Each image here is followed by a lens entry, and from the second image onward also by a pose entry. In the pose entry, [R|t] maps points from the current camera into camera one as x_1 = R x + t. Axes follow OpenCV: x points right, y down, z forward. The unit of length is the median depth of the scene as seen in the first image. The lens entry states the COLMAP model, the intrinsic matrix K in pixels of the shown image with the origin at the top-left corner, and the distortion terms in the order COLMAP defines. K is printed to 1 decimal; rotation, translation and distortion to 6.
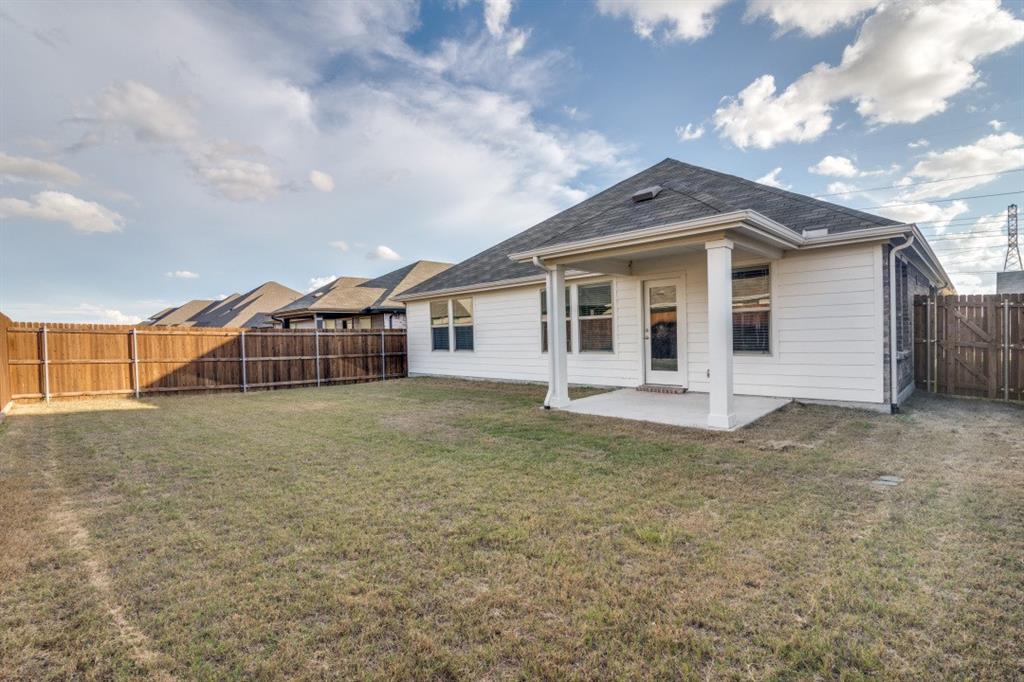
lens RADIAL K [[473.5, 0, 511.4], [0, 473.5, 341.7], [0, 0, 1]] dist [-0.017106, 0.000180]
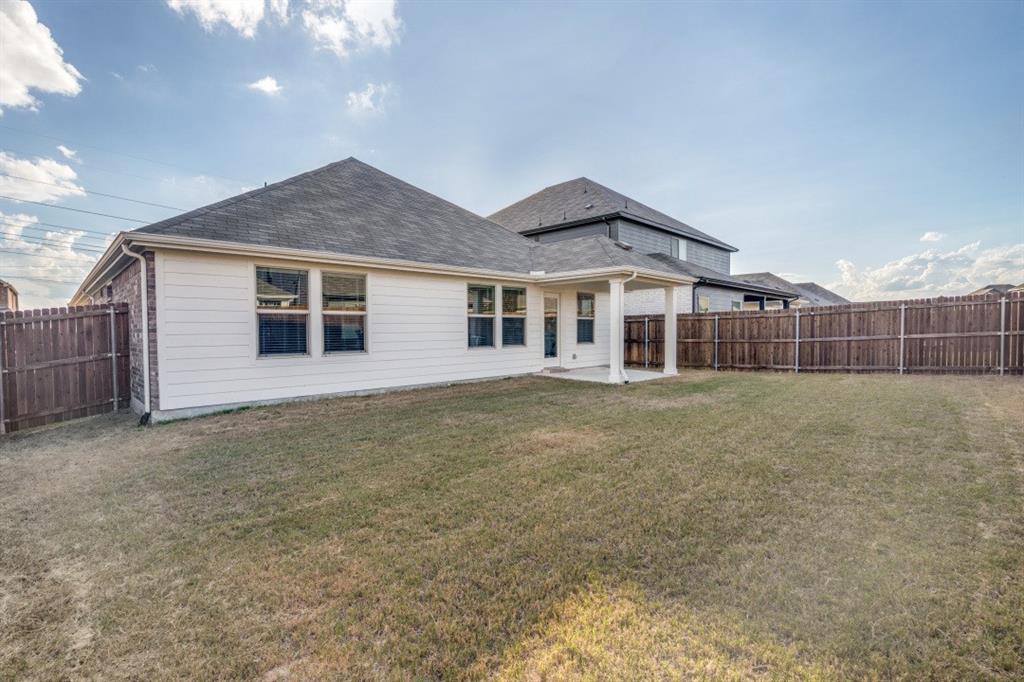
lens RADIAL K [[473.5, 0, 509.7], [0, 473.5, 343.6], [0, 0, 1]] dist [-0.017106, 0.000180]
pose [[0.009618, -0.001957, 0.999952, -0.822171], [0.021144, 0.999775, 0.001753, 0.011069], [-0.999730, 0.021127, 0.009657, 0.842996]]
